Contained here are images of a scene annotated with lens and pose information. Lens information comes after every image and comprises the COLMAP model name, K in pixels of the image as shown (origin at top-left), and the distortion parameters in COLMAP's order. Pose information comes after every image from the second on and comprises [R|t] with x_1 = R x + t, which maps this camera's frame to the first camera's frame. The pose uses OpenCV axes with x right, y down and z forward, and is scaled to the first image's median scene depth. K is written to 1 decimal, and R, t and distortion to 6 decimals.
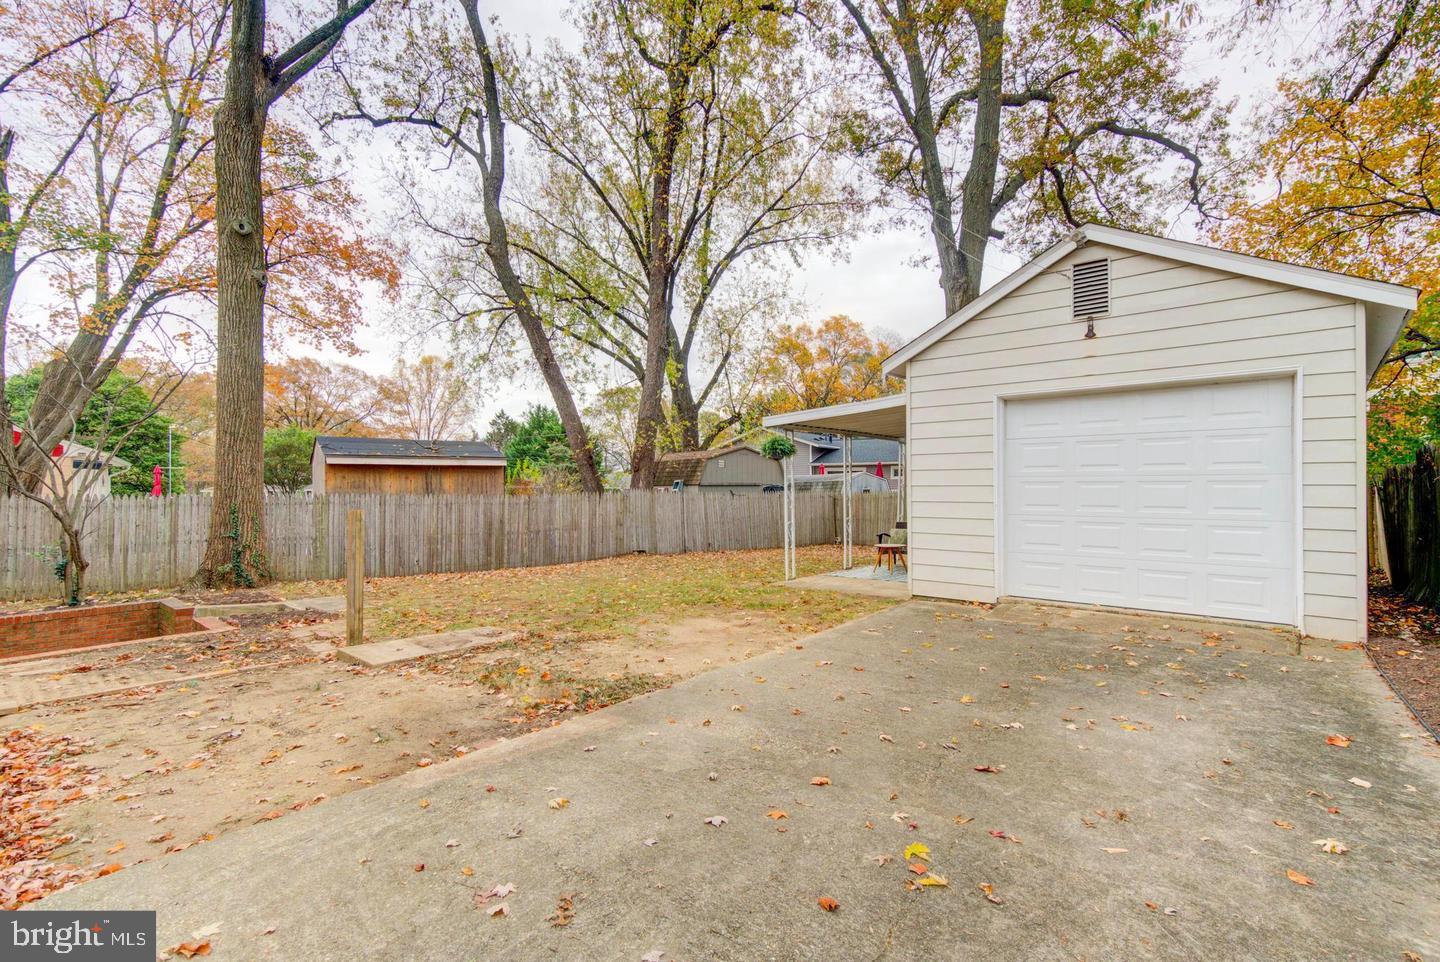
lens RADIAL K [[676.9, 0, 727.2], [0, 676.9, 481.1], [0, 0, 1]] dist [0.002315, 0.001070]
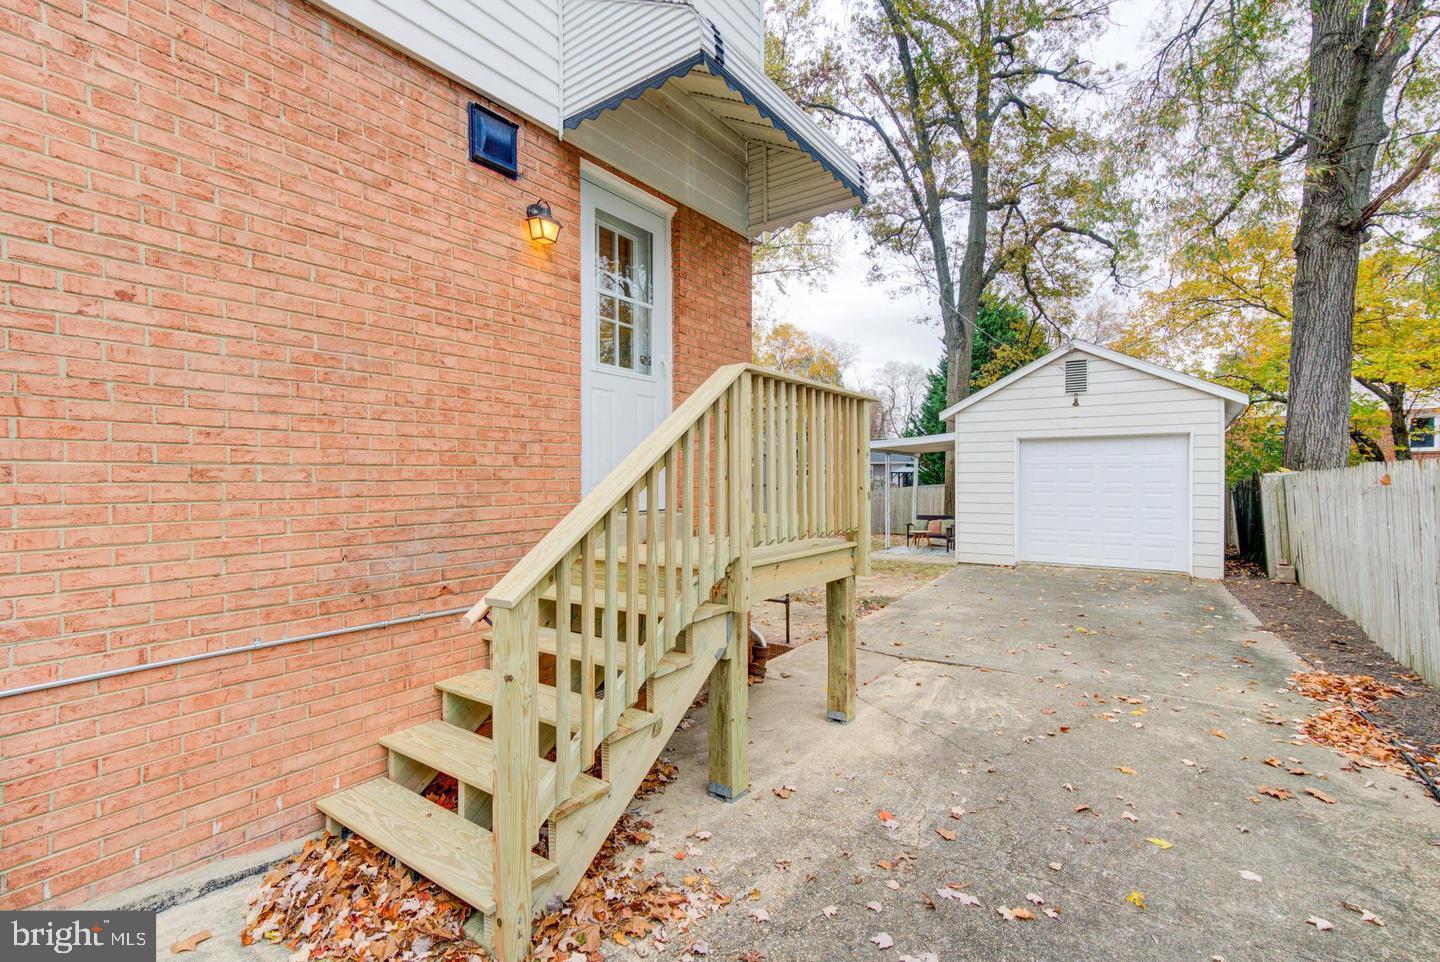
lens RADIAL K [[676.9, 0, 712.8], [0, 676.9, 481.4], [0, 0, 1]] dist [0.002315, 0.001070]
pose [[0.994395, 0.001202, 0.105720, -0.490843], [-0.002568, 0.999915, 0.012781, -0.040074], [-0.105695, -0.012981, 0.994314, -0.528678]]
